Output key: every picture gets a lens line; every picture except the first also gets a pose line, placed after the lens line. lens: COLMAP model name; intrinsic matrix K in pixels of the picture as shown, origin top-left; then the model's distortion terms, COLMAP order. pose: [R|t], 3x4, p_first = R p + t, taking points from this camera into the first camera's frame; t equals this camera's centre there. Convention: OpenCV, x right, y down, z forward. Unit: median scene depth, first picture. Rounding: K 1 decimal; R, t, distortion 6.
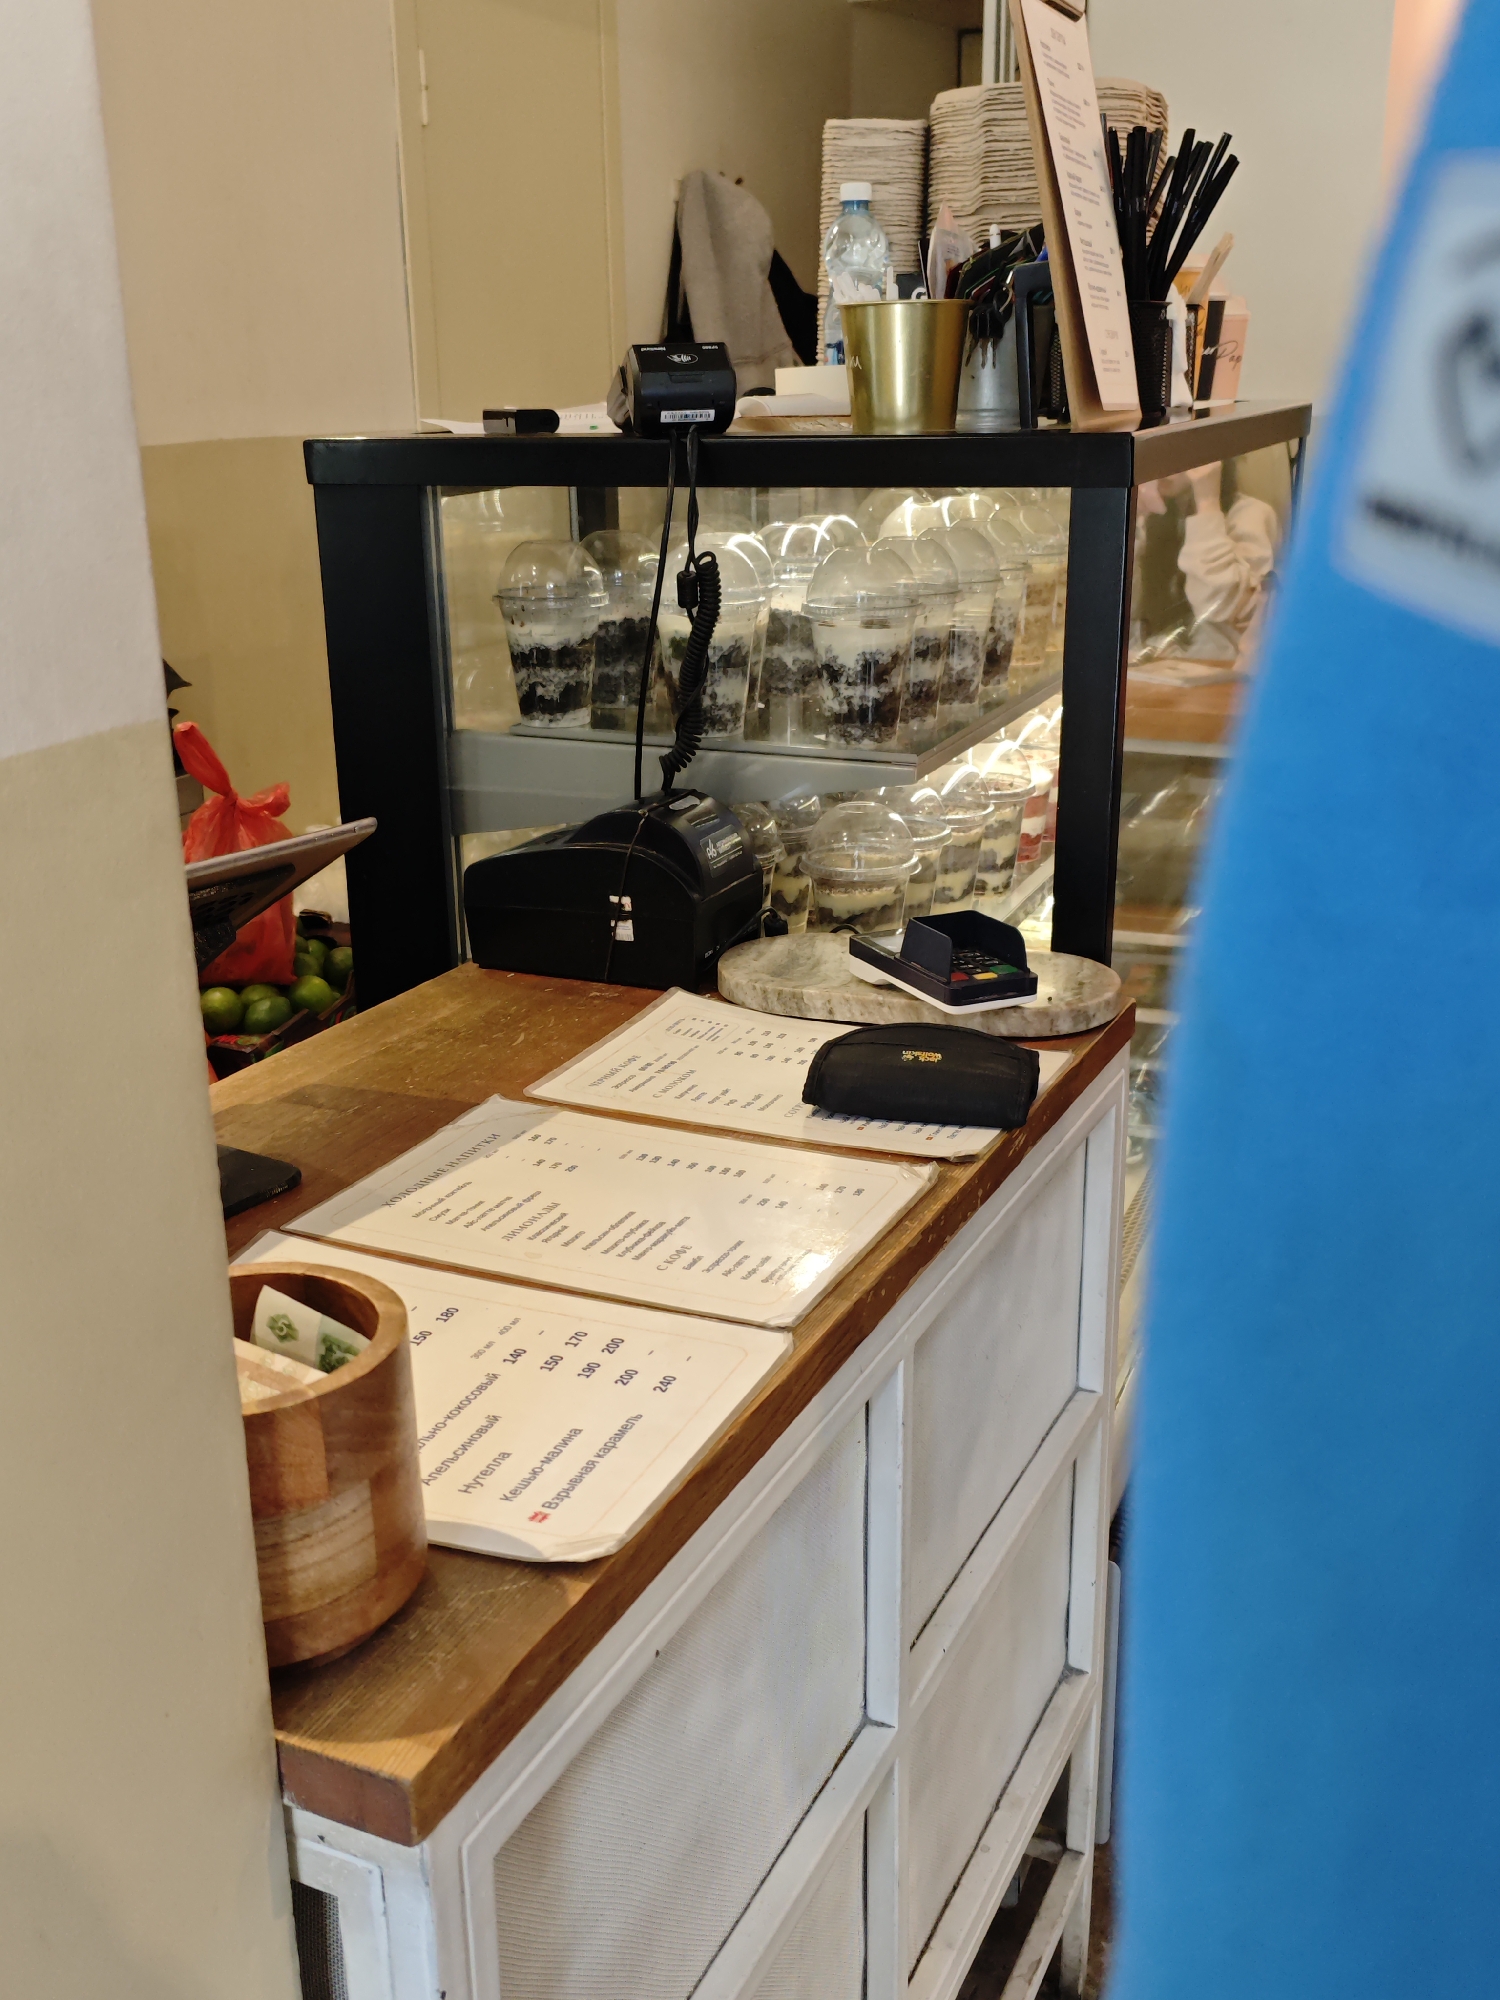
lens RADIAL K [[1946.1, 0, 752.7], [0, 1946.1, 1001.0], [0, 0, 1]] dist [0.082819, 0.000000]
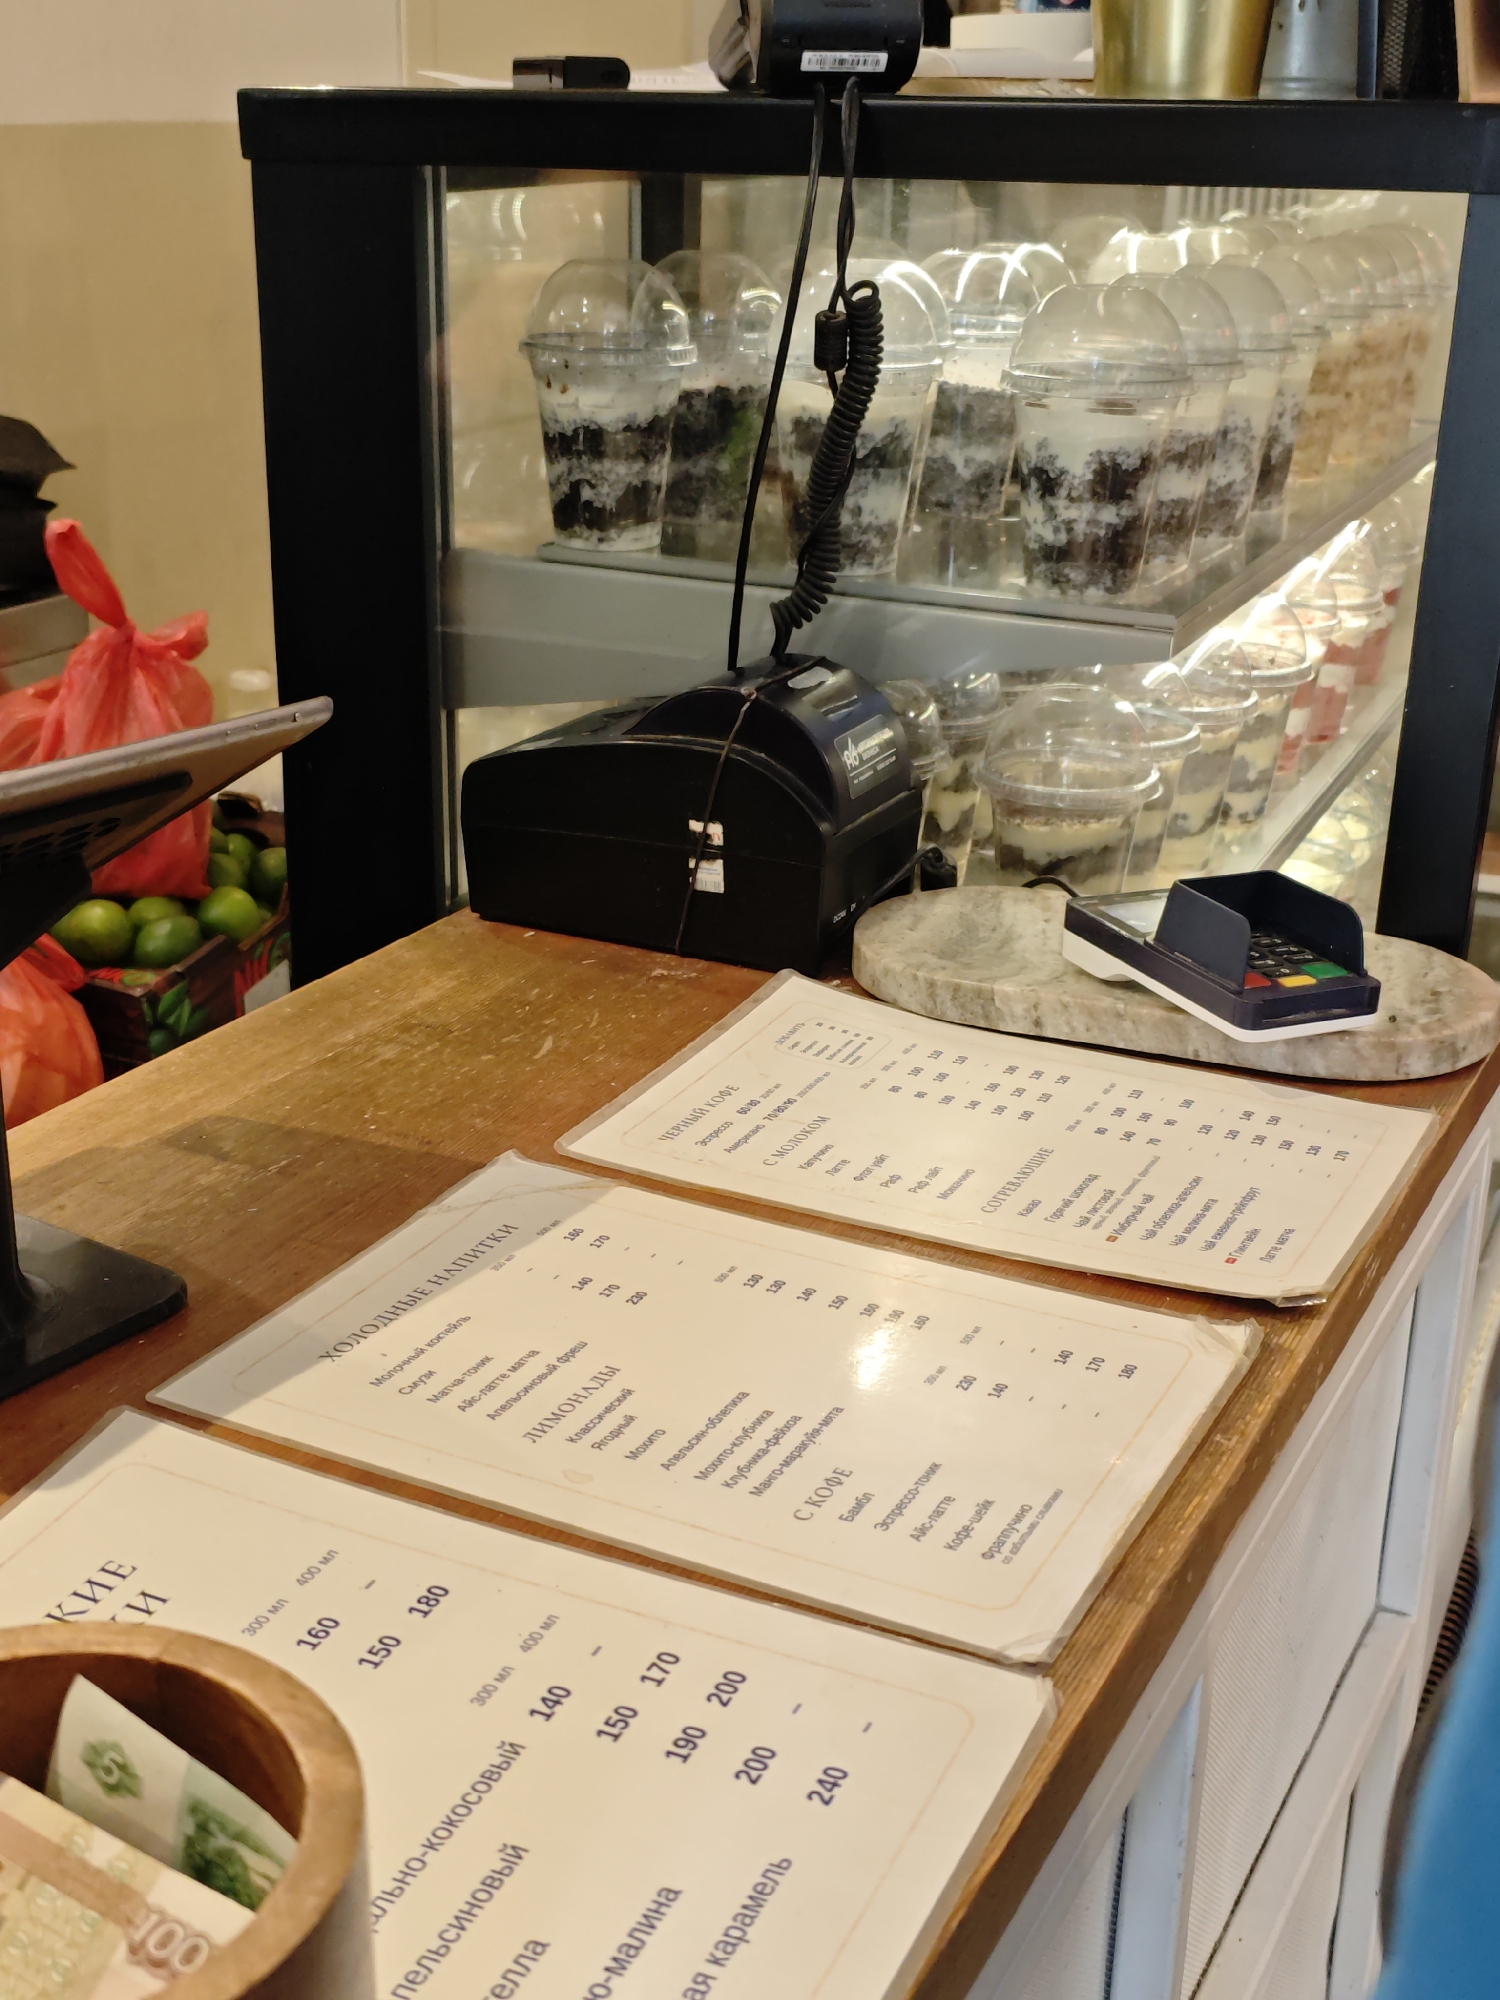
lens RADIAL K [[2417.7, 0, 747.0], [0, 2417.7, 1000.9], [0, 0, 1]] dist [0.056581, 0.000000]
pose [[0.999052, 0.041163, -0.014180, -0.041049], [-0.040500, 0.998199, 0.044250, -0.030892], [0.015976, -0.043633, 0.998920, 0.205620]]
